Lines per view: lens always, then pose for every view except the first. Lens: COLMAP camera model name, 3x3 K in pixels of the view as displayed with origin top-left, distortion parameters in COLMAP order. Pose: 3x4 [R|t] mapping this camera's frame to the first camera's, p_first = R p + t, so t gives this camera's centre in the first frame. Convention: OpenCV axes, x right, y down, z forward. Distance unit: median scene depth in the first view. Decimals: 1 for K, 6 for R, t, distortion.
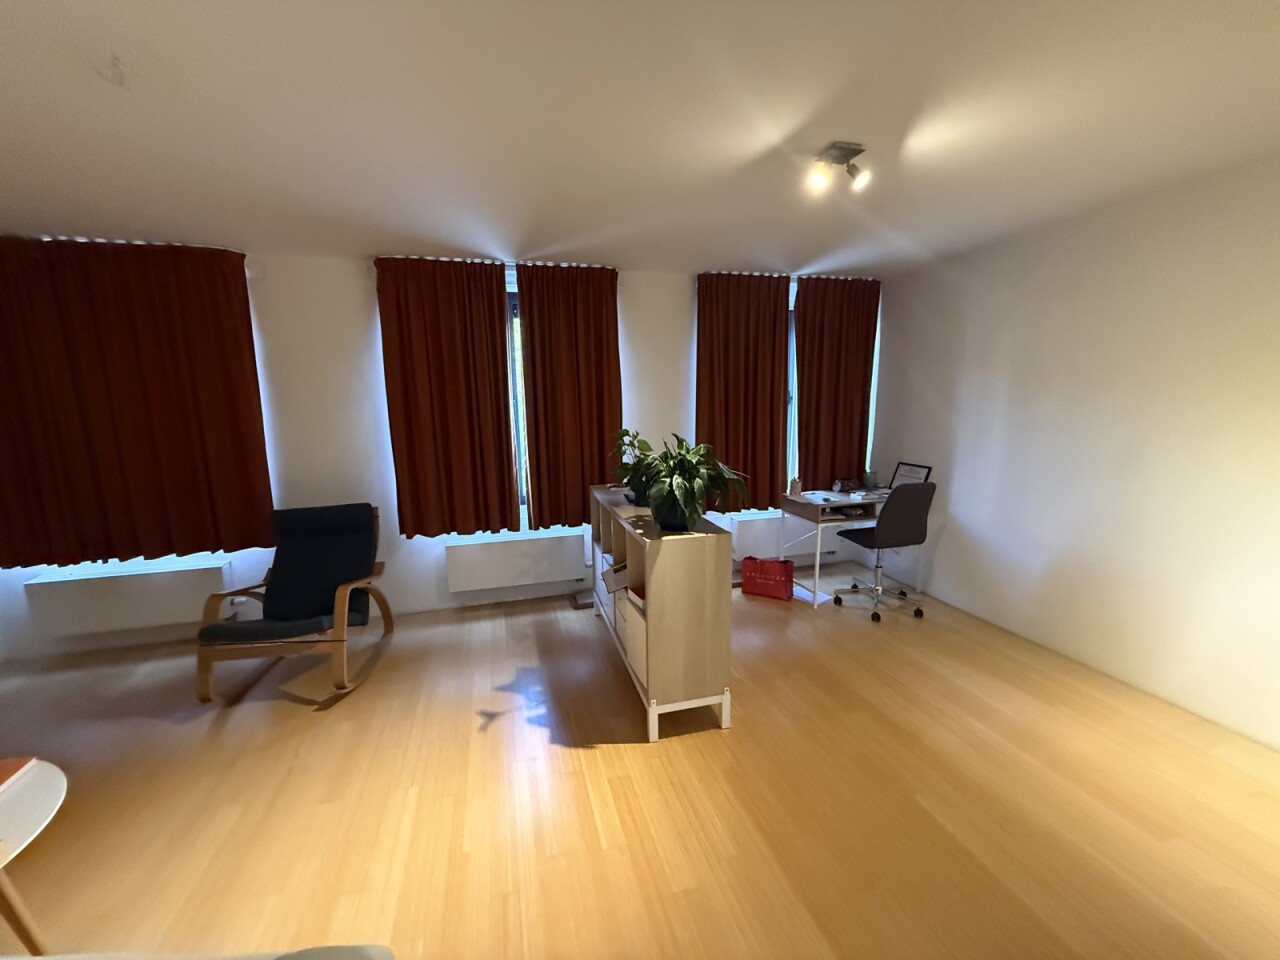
lens RADIAL K [[511.4, 0, 638.1], [0, 511.4, 481.8], [0, 0, 1]] dist [-0.000035, 0.000953]
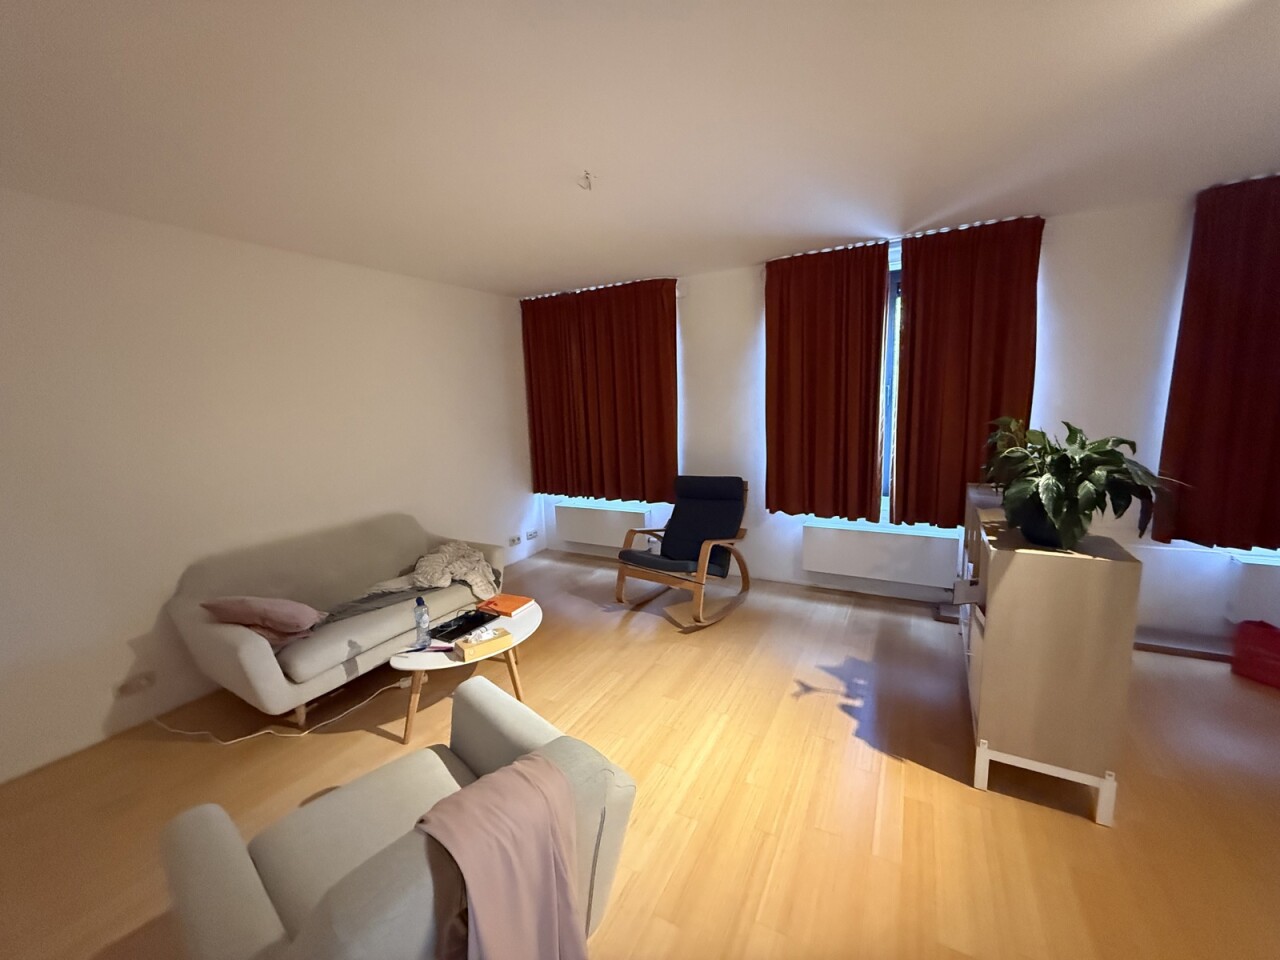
lens RADIAL K [[511.4, 0, 637.9], [0, 511.4, 483.9], [0, 0, 1]] dist [-0.000035, 0.000953]
pose [[0.714904, 0.105634, -0.691198, 0.122425], [-0.088228, 0.994249, 0.060695, 0.006851], [0.693634, 0.017592, 0.720112, -0.003413]]
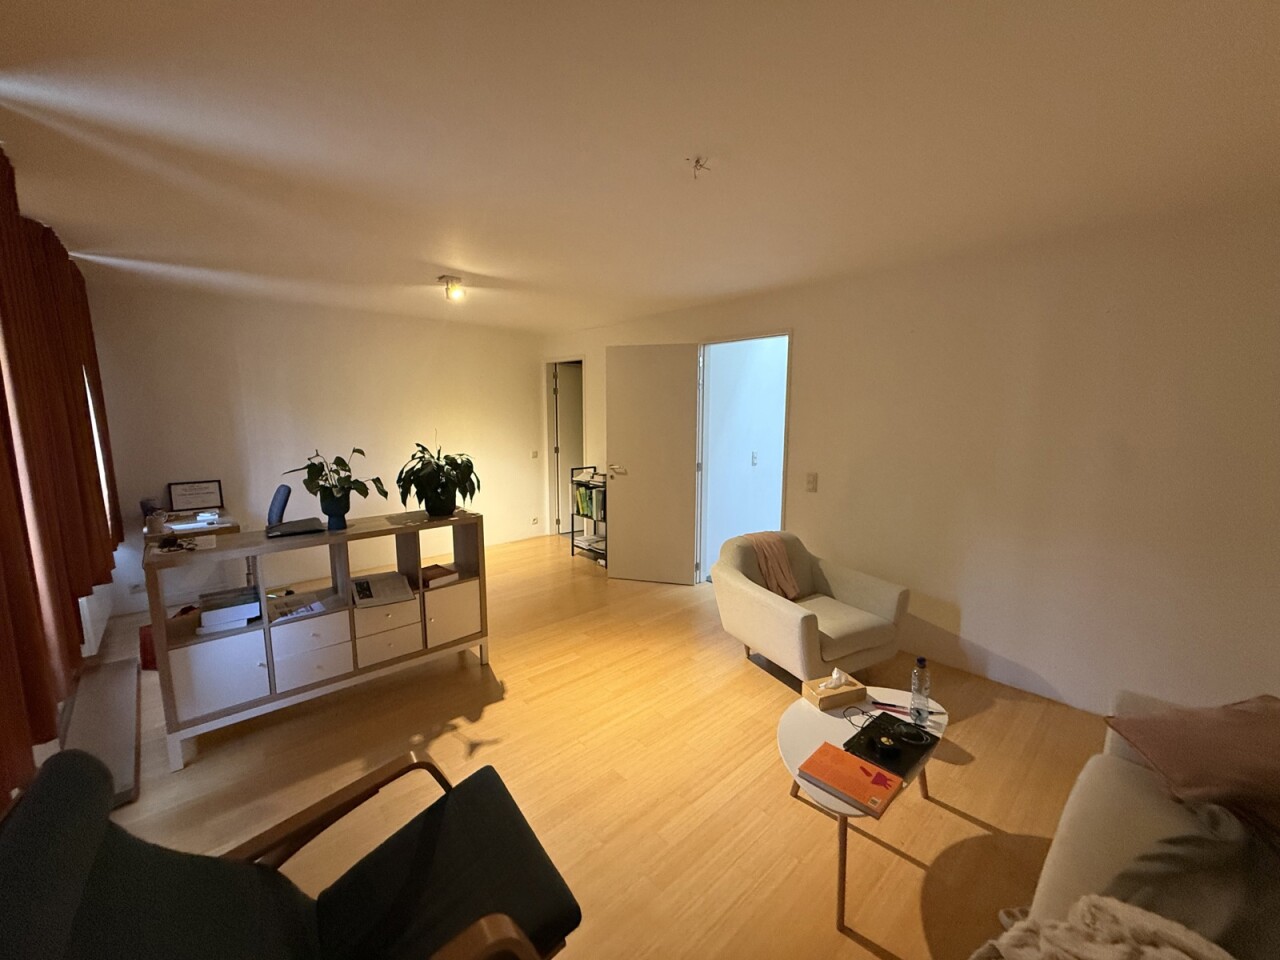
lens RADIAL K [[511.4, 0, 638.7], [0, 511.4, 485.2], [0, 0, 1]] dist [-0.000035, 0.000953]
pose [[-0.457672, -0.113491, 0.881848, -1.017455], [0.145237, 0.968956, 0.200078, -0.131196], [-0.877179, 0.219647, -0.426981, 0.867580]]
